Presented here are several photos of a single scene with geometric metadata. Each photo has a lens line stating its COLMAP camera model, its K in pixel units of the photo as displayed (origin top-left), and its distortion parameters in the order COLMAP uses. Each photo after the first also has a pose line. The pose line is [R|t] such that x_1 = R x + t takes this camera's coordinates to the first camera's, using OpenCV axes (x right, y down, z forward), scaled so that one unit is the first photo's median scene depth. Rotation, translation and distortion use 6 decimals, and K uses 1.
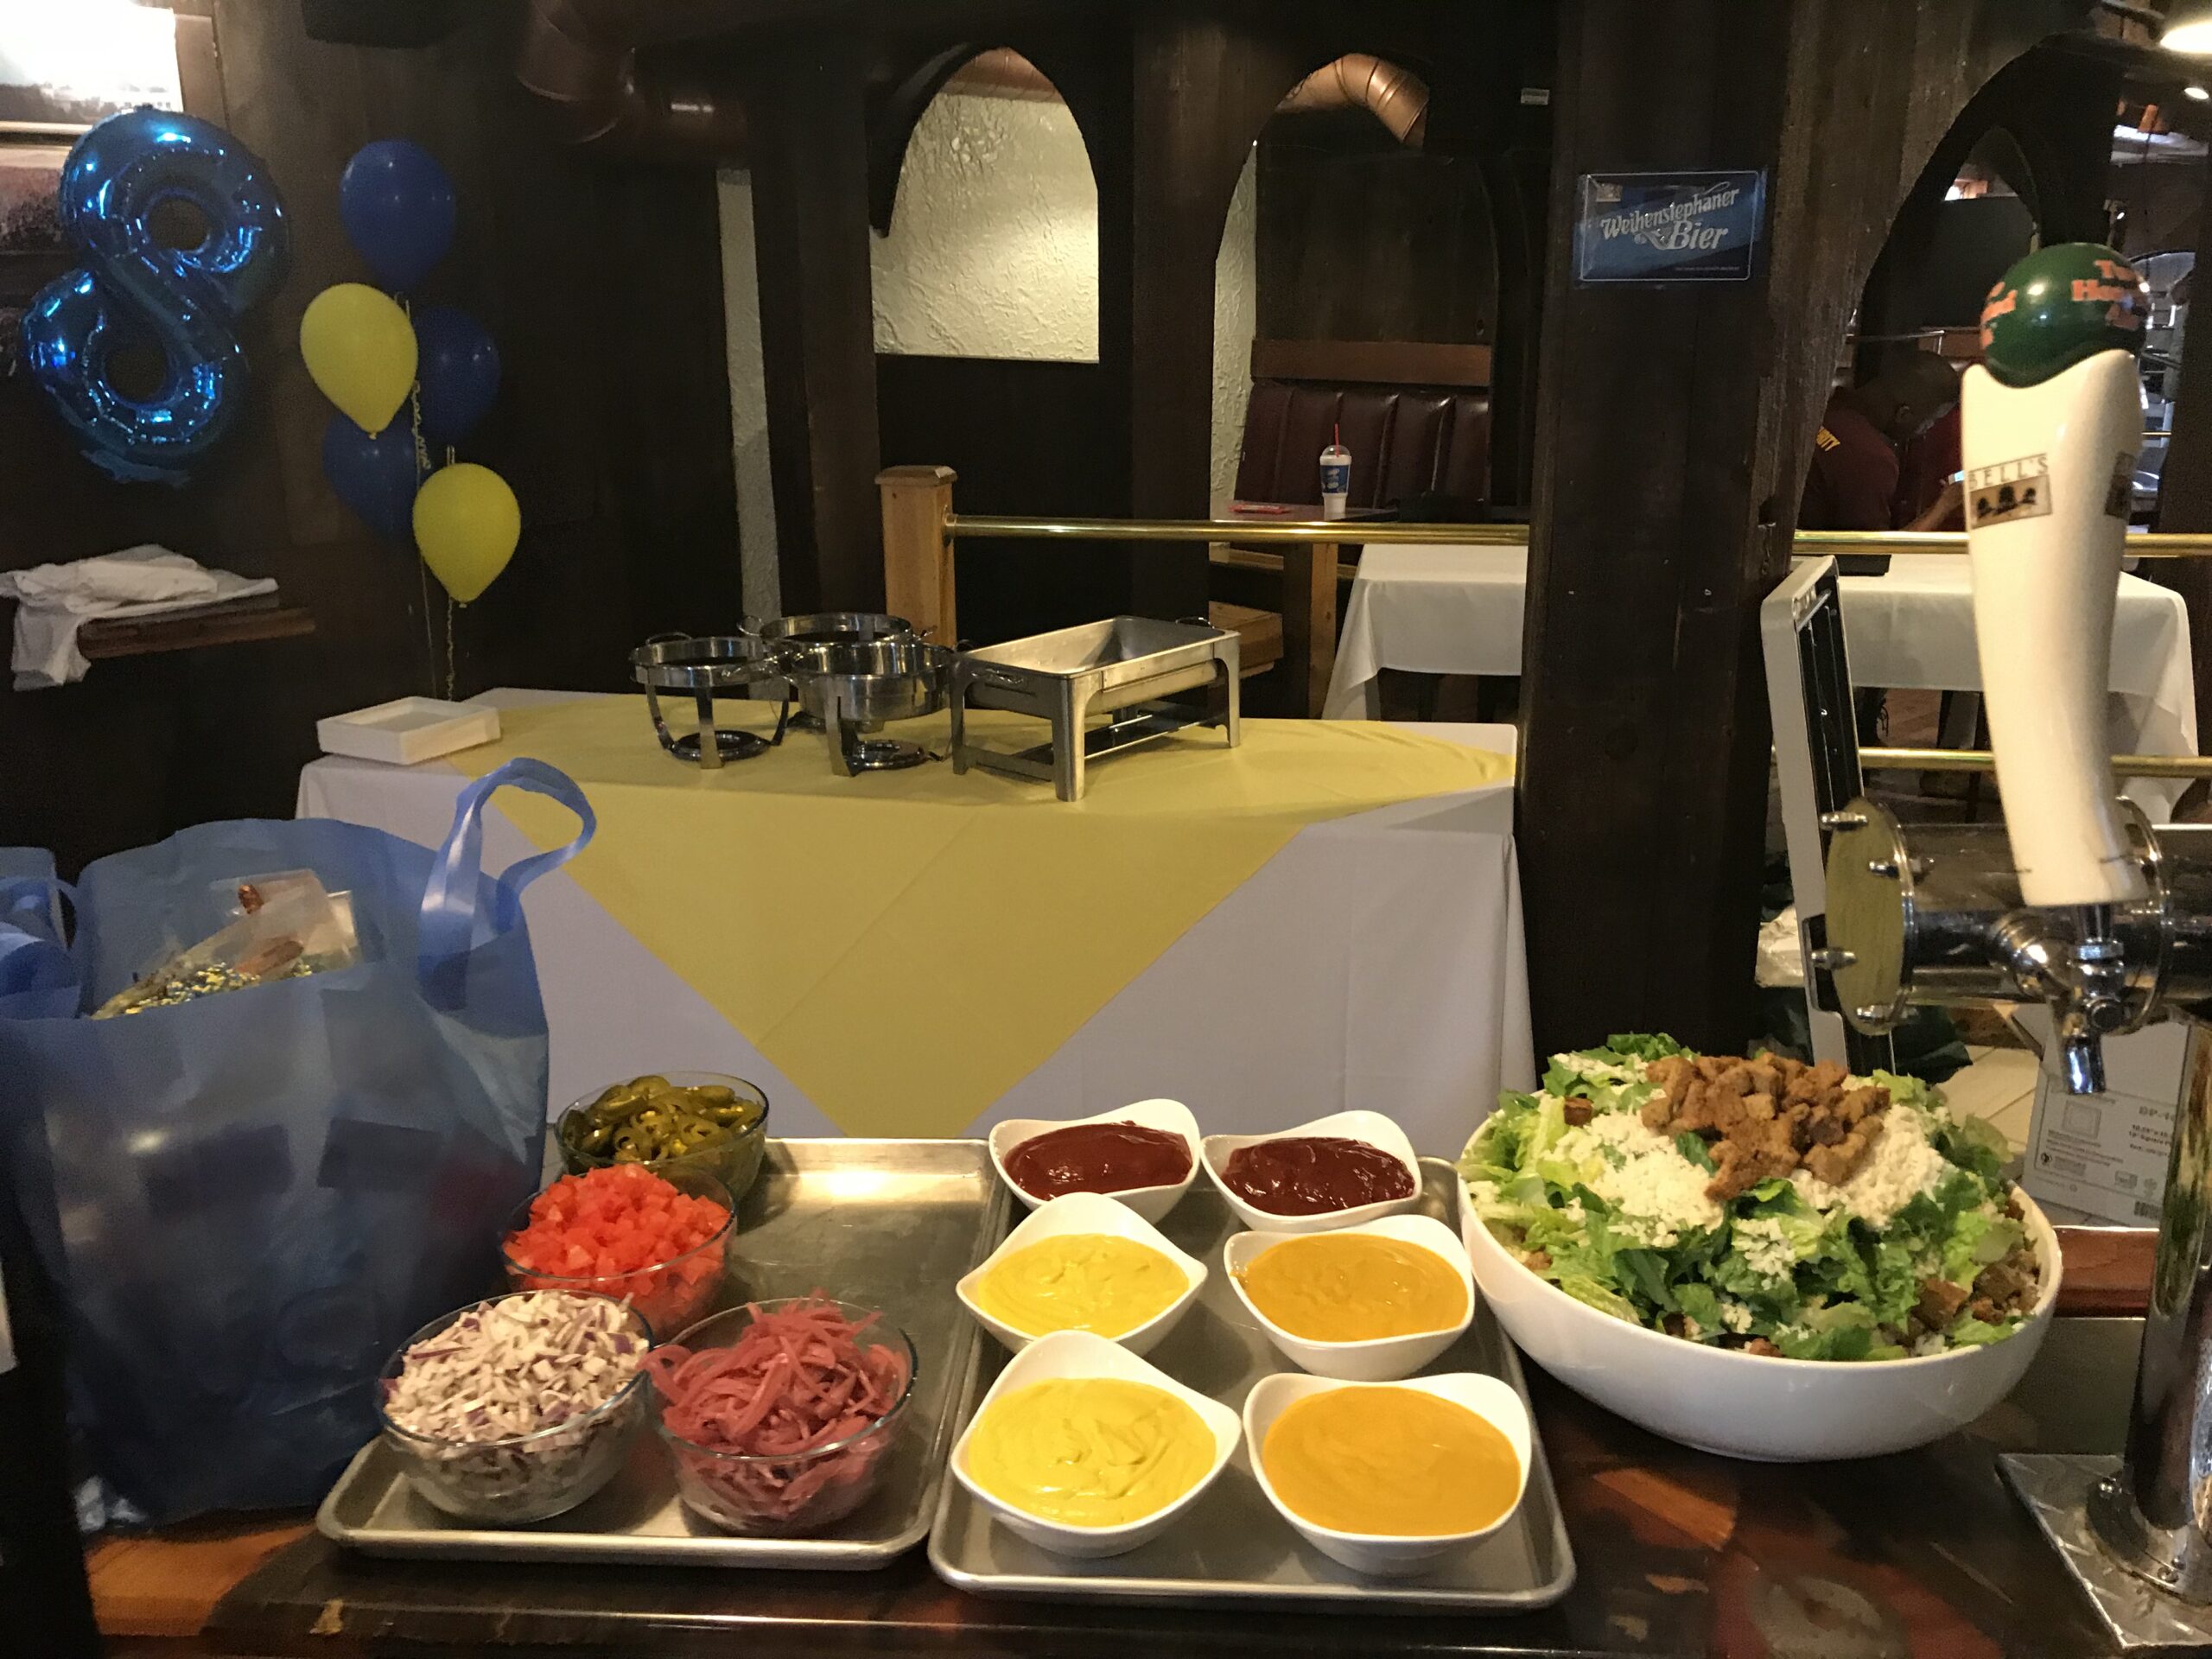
lens RADIAL K [[1815.2, 0, 1102.8], [0, 1815.2, 805.5], [0, 0, 1]] dist [0.018104, -0.004966]
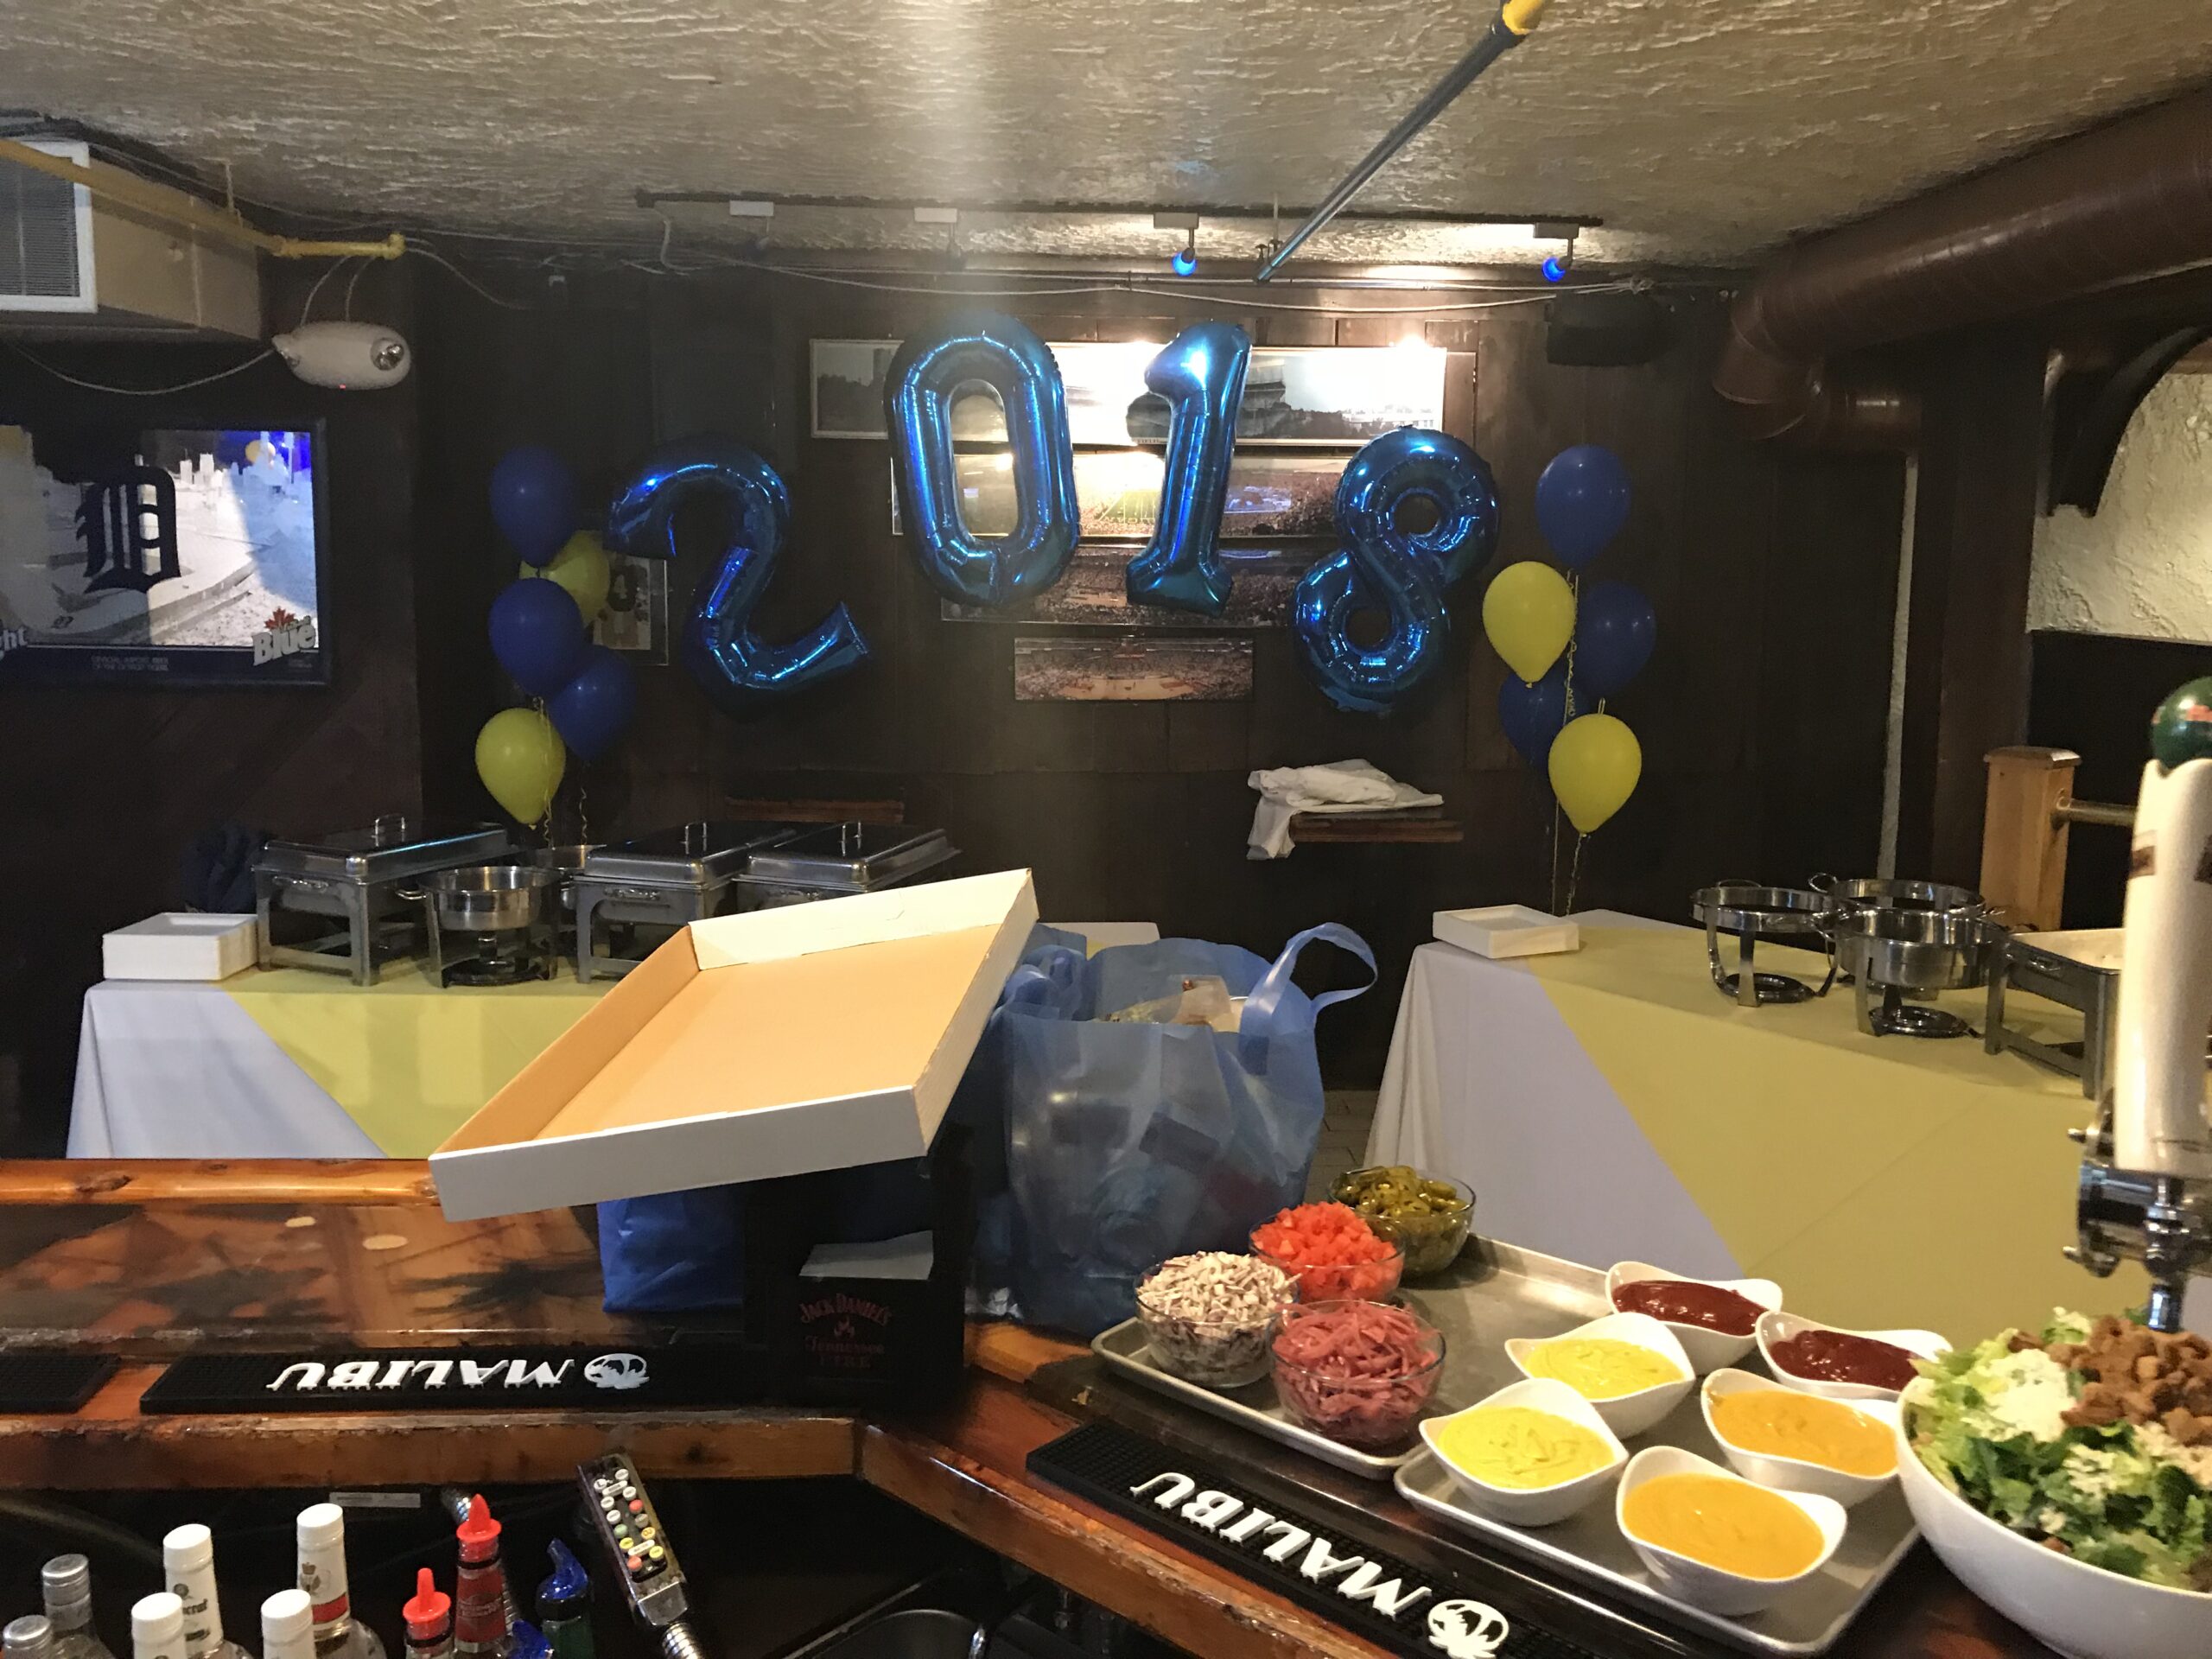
lens RADIAL K [[1815.2, 0, 1102.8], [0, 1815.2, 805.5], [0, 0, 1]] dist [0.018104, -0.004966]
pose [[0.777592, 0.104528, -0.620020, 0.146715], [-0.183998, 0.980747, -0.065417, 0.004113], [0.601245, 0.164950, 0.781854, -0.100117]]
